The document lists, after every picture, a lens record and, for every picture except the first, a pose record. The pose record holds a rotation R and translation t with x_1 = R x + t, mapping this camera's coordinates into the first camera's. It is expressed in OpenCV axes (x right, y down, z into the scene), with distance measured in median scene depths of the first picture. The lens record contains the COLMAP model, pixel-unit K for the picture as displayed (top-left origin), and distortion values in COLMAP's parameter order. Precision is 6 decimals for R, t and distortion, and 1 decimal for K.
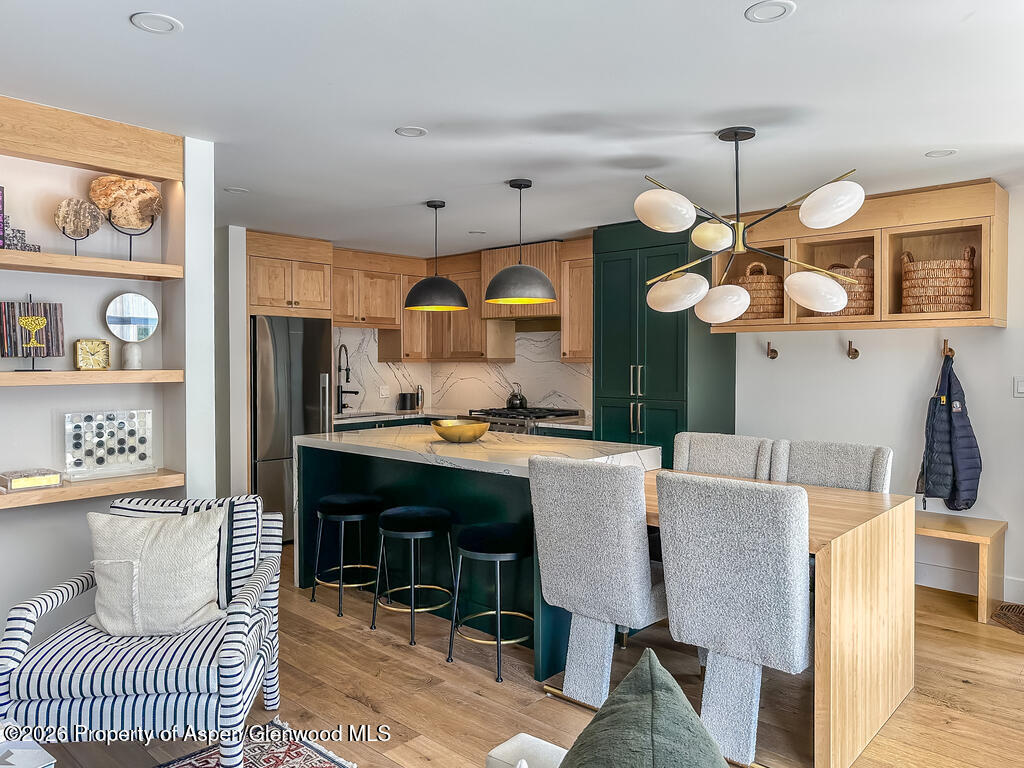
lens RADIAL K [[740.1, 0, 509.9], [0, 740.1, 376.5], [0, 0, 1]] dist [-0.013354, -0.004792]
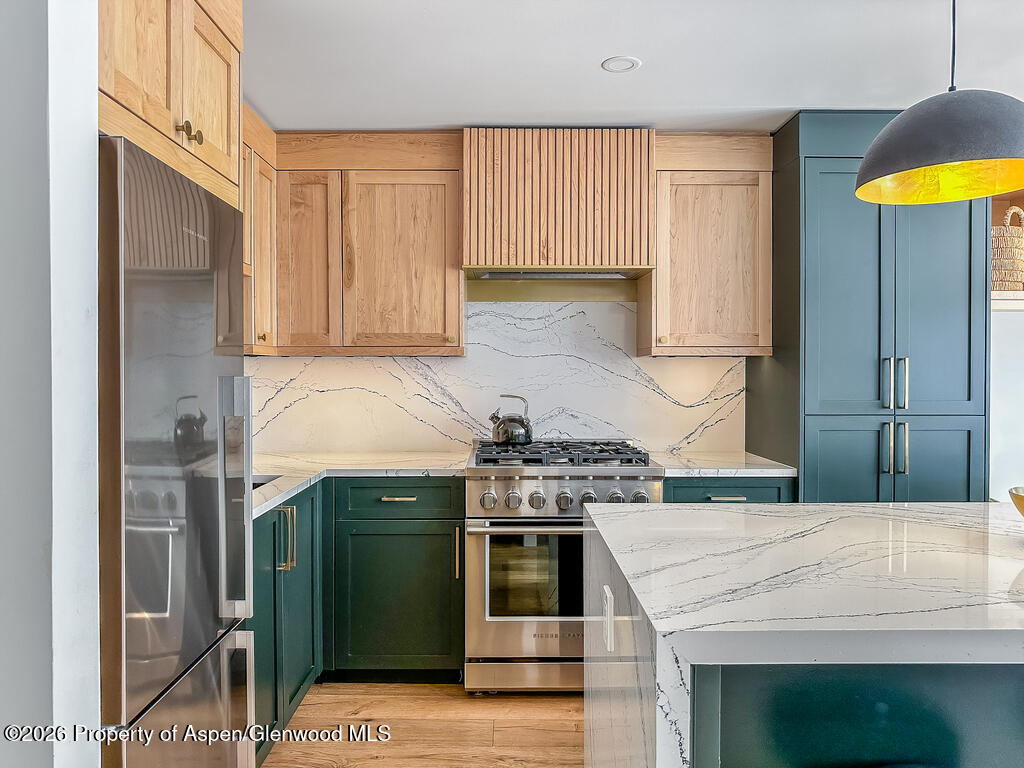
lens RADIAL K [[740.1, 0, 509.9], [0, 740.1, 376.5], [0, 0, 1]] dist [-0.013354, -0.004792]
pose [[0.731771, -0.005138, 0.681531, -0.521958], [0.012613, 0.999902, -0.006005, -0.002131], [-0.681434, 0.012990, 0.731764, 0.917252]]
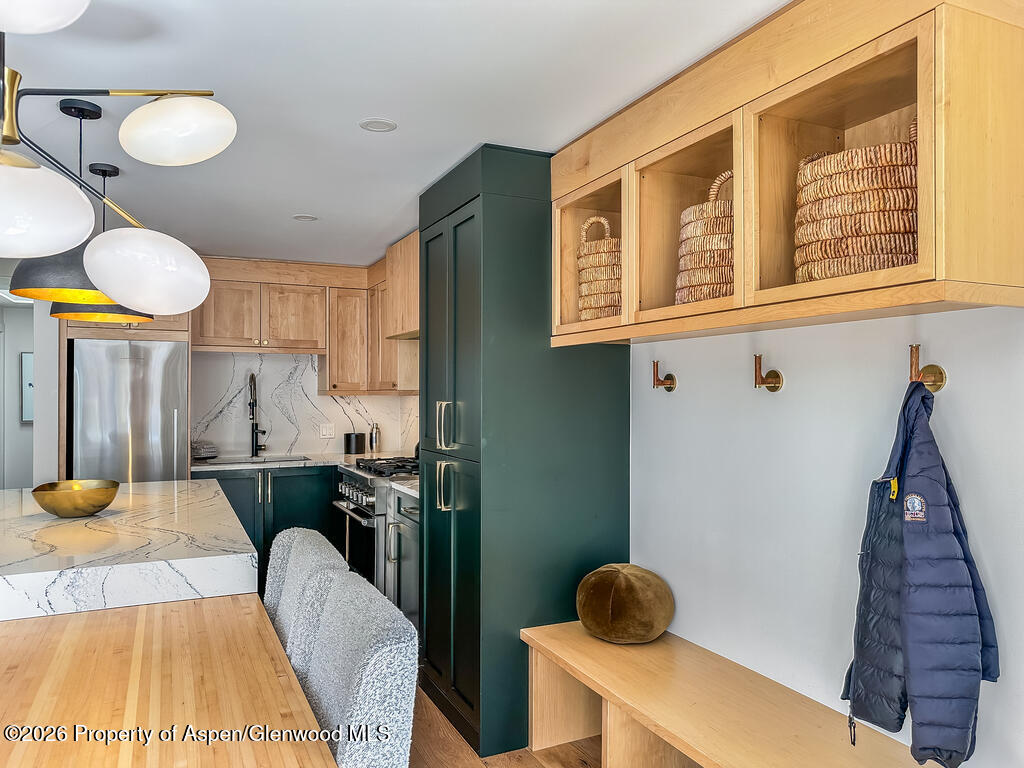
lens RADIAL K [[734.2, 0, 512.0], [0, 734.2, 384.0], [0, 0, 1]] dist [-0.001927, 0.006501]
pose [[0.926150, -0.003271, -0.377142, 0.538920], [-0.009625, 0.999432, -0.032306, -0.011898], [0.377033, 0.033550, 0.925592, 0.524310]]
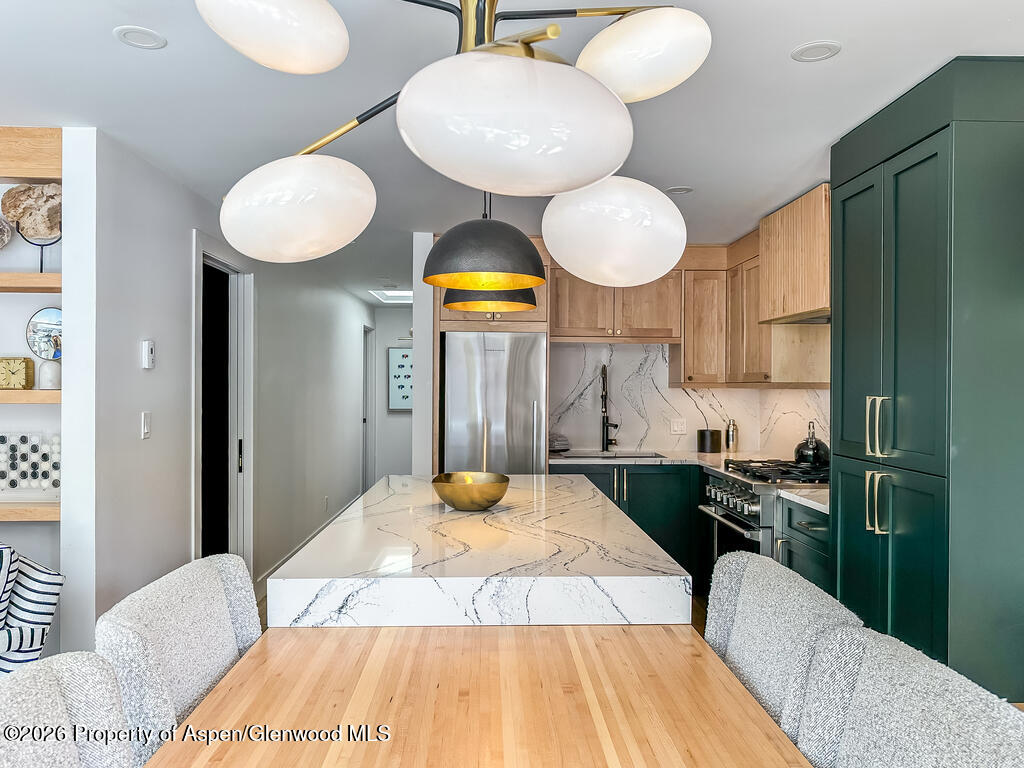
lens RADIAL K [[740.1, 0, 509.9], [0, 740.1, 376.5], [0, 0, 1]] dist [-0.013354, -0.004792]
pose [[0.701826, -0.002257, -0.712344, 0.410799], [-0.023738, 0.999366, -0.026553, -0.010632], [0.711952, 0.035545, 0.701328, 0.558315]]
